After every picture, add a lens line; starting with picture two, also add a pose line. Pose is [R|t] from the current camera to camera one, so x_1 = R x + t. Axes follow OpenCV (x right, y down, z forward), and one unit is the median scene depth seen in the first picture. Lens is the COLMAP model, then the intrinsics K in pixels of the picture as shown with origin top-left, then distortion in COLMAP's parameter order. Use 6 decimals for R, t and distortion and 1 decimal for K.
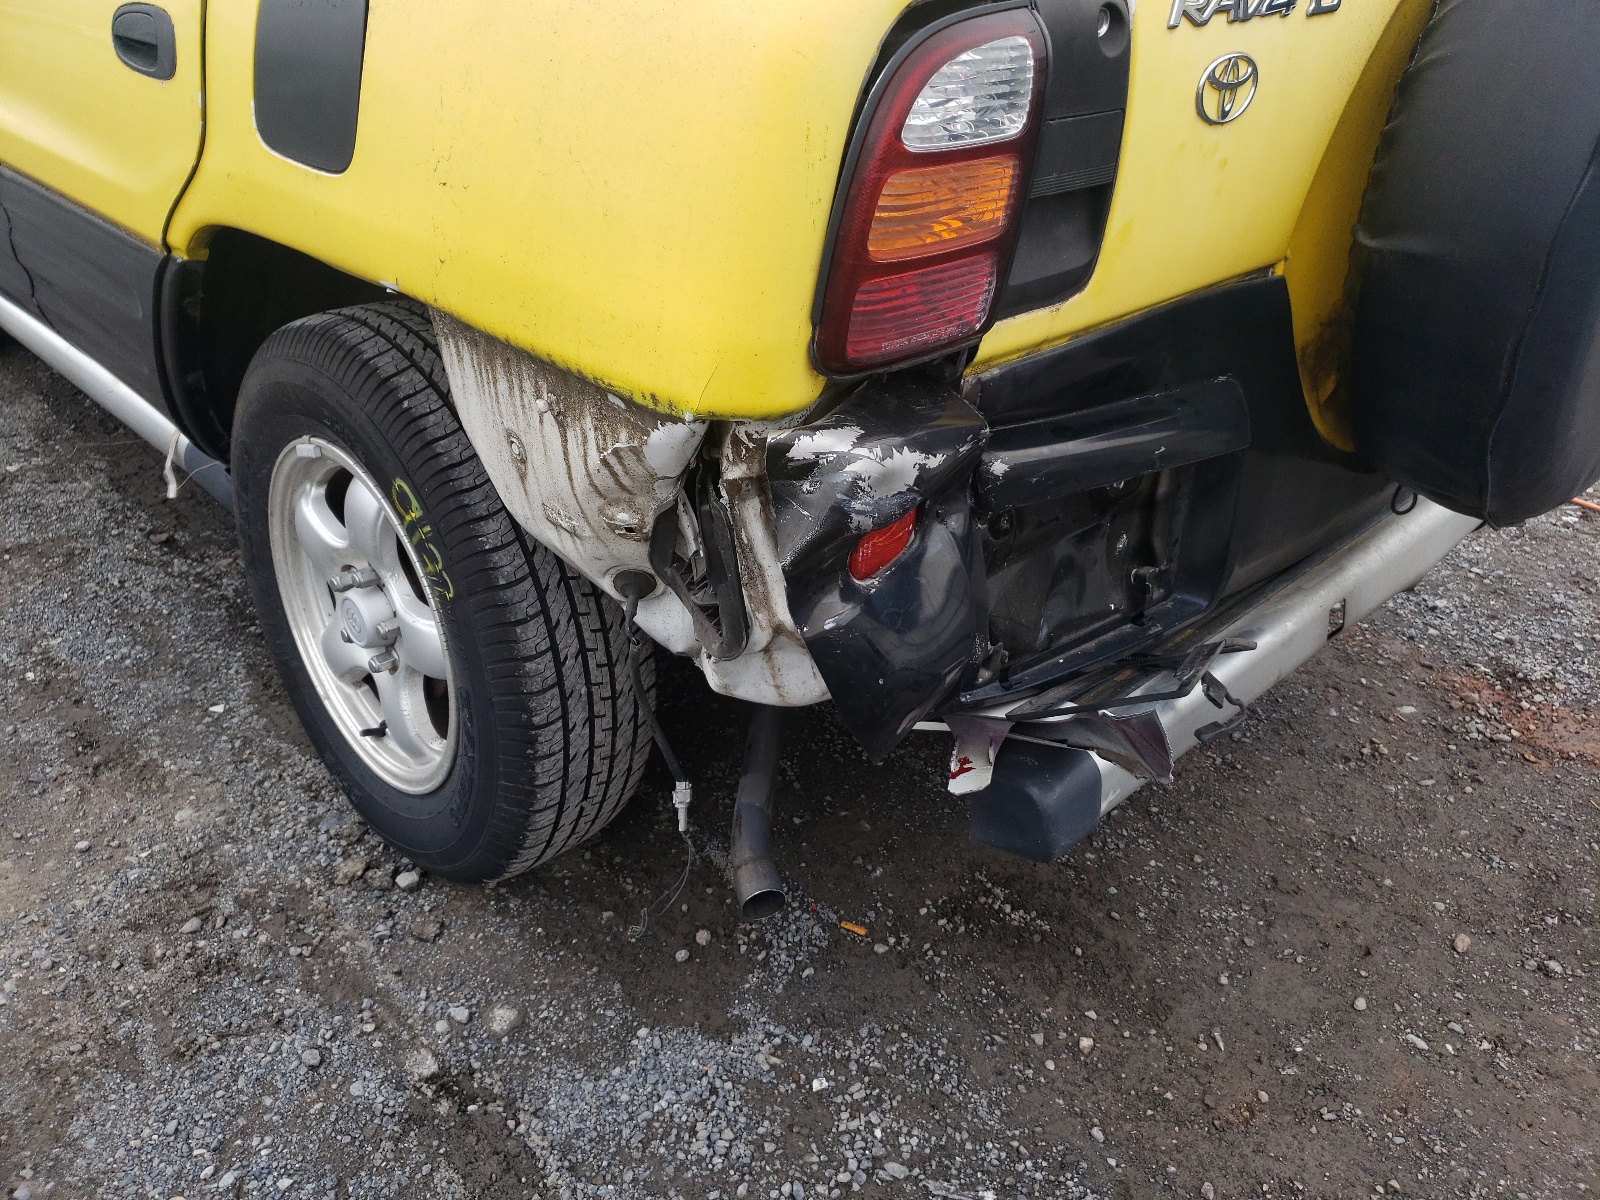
lens RADIAL K [[1287.0, 0, 802.9], [0, 1287.0, 575.7], [0, 0, 1]] dist [0.004120, 0.003728]
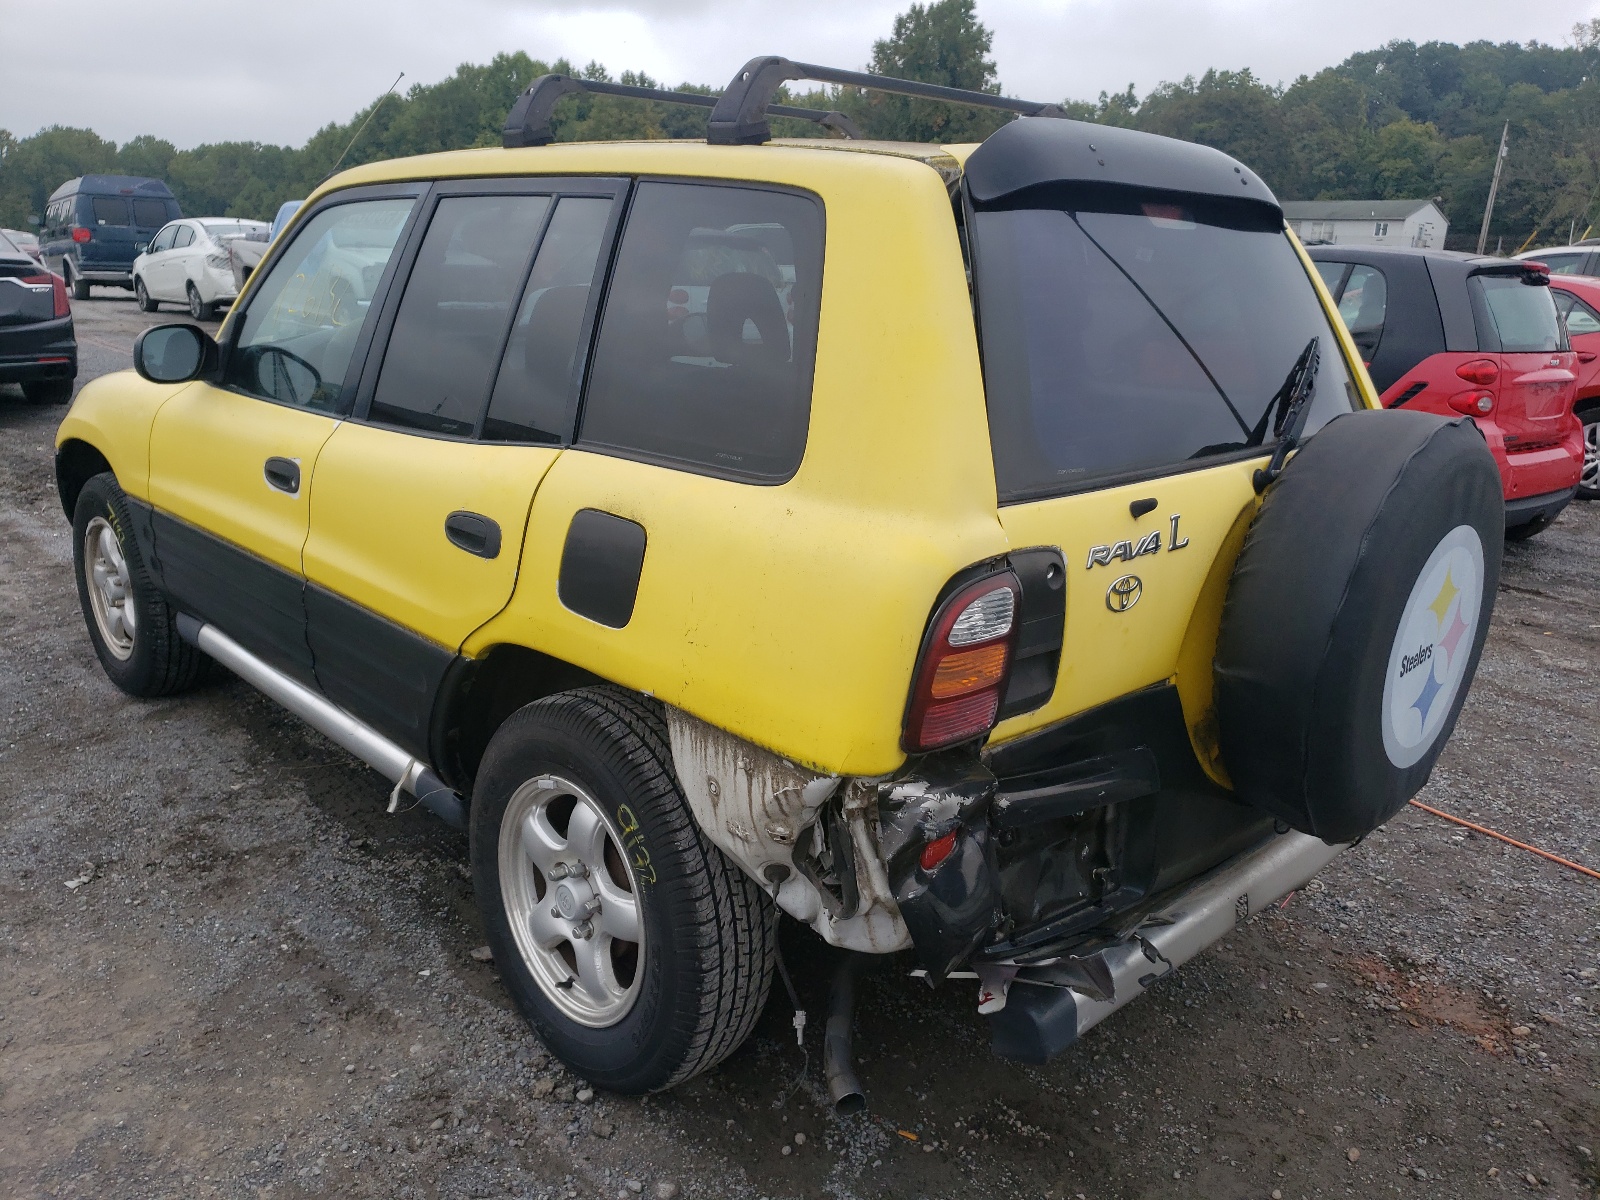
lens RADIAL K [[1287.0, 0, 802.9], [0, 1287.0, 575.7], [0, 0, 1]] dist [0.004120, 0.003728]
pose [[0.999961, 0.008639, -0.001596, -0.078727], [-0.008771, 0.971209, -0.238067, 0.021761], [-0.000507, 0.238072, 0.971247, -0.501811]]
